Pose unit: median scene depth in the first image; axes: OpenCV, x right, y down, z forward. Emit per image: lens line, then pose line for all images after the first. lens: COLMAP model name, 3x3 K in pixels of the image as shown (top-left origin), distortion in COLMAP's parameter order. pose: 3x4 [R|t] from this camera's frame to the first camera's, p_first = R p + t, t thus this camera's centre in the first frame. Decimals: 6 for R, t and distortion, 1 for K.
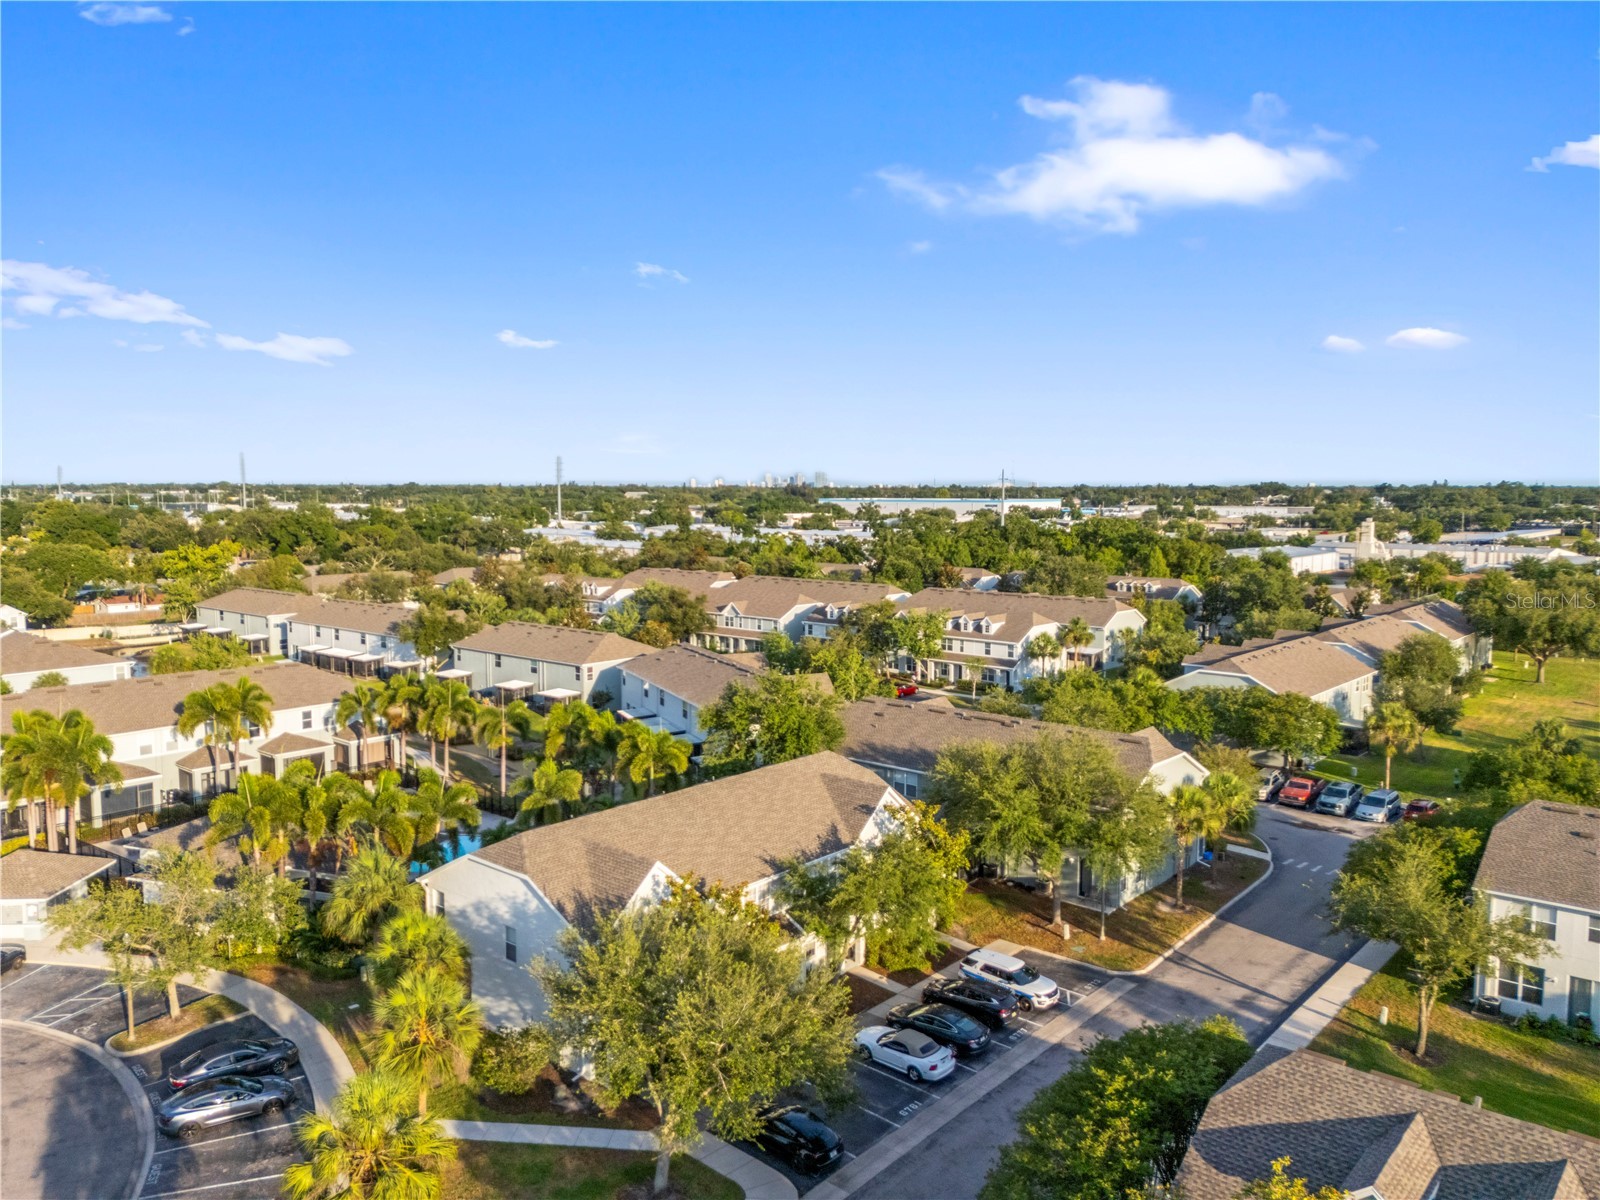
lens RADIAL K [[1167.3, 0, 801.7], [0, 1167.3, 607.8], [0, 0, 1]] dist [0.080897, -0.072529]
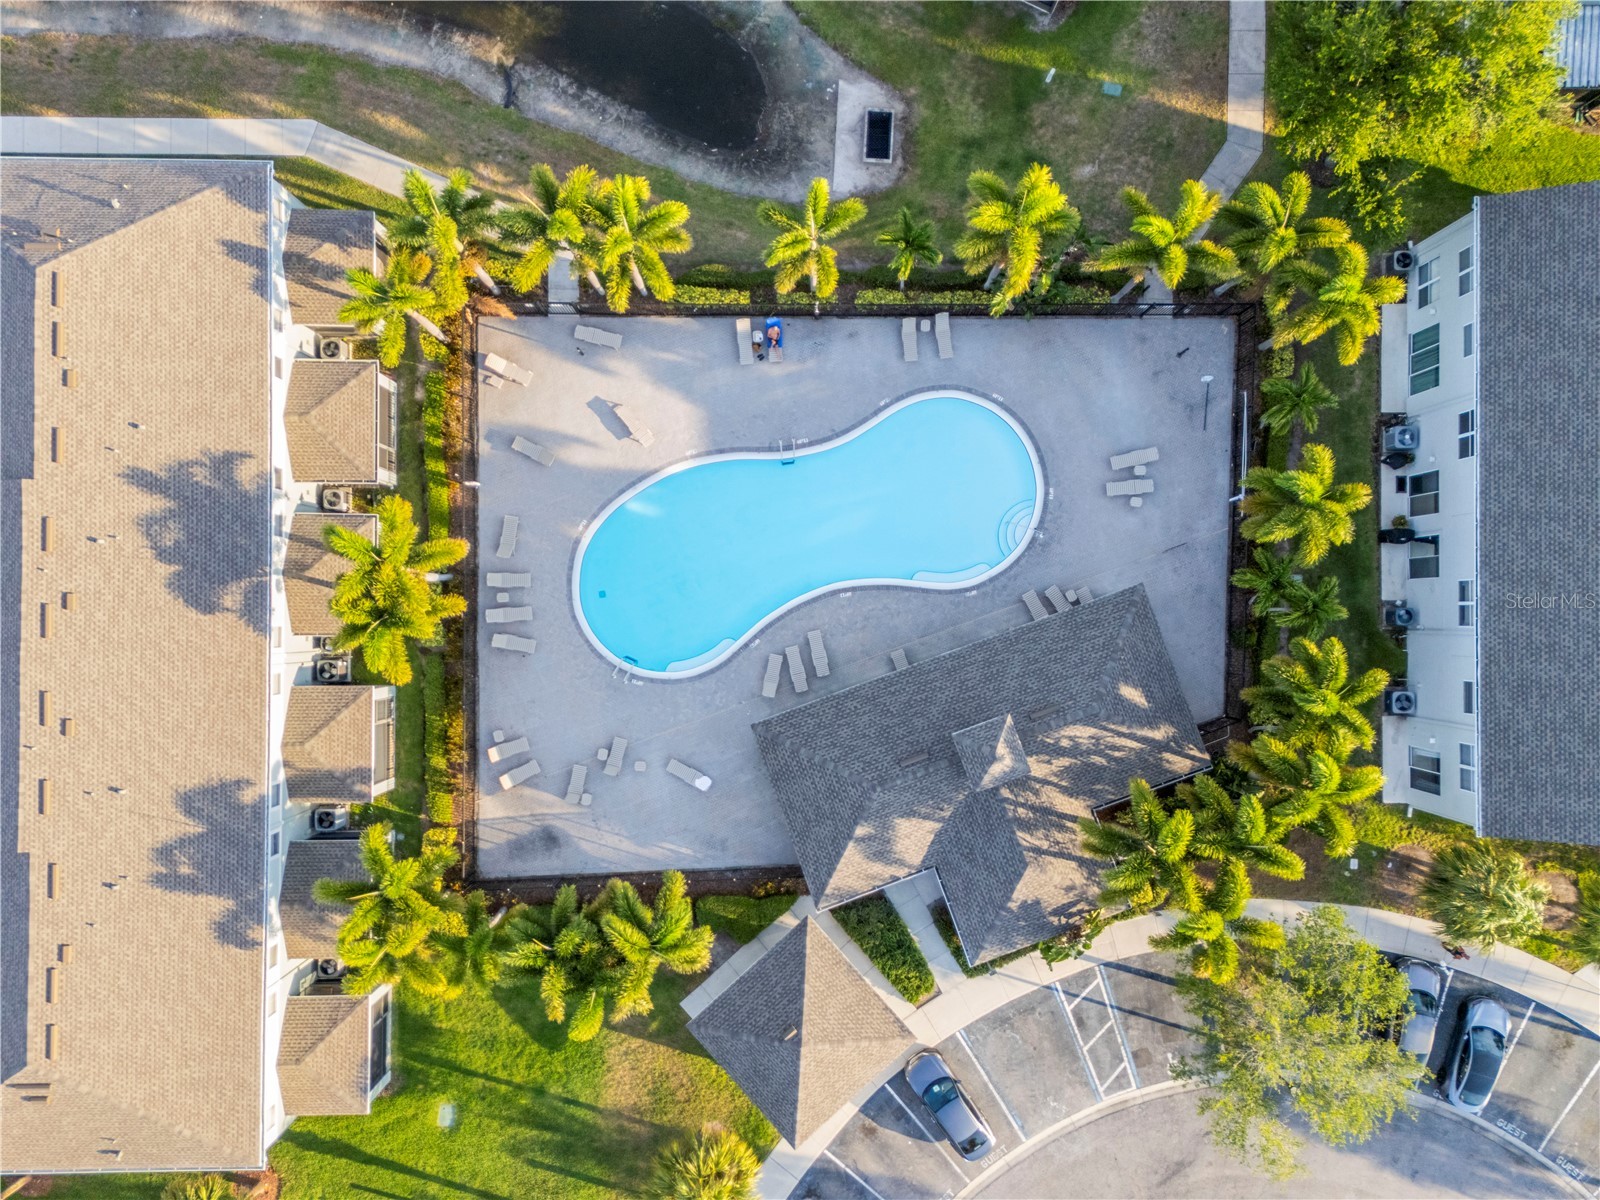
lens RADIAL K [[1167.3, 0, 801.7], [0, 1167.3, 607.8], [0, 0, 1]] dist [0.080897, -0.072529]
pose [[0.760756, -0.648791, 0.017885, -0.505104], [0.058509, 0.095998, 0.993660, -0.527776], [-0.646395, -0.754887, 0.110992, 1.133673]]
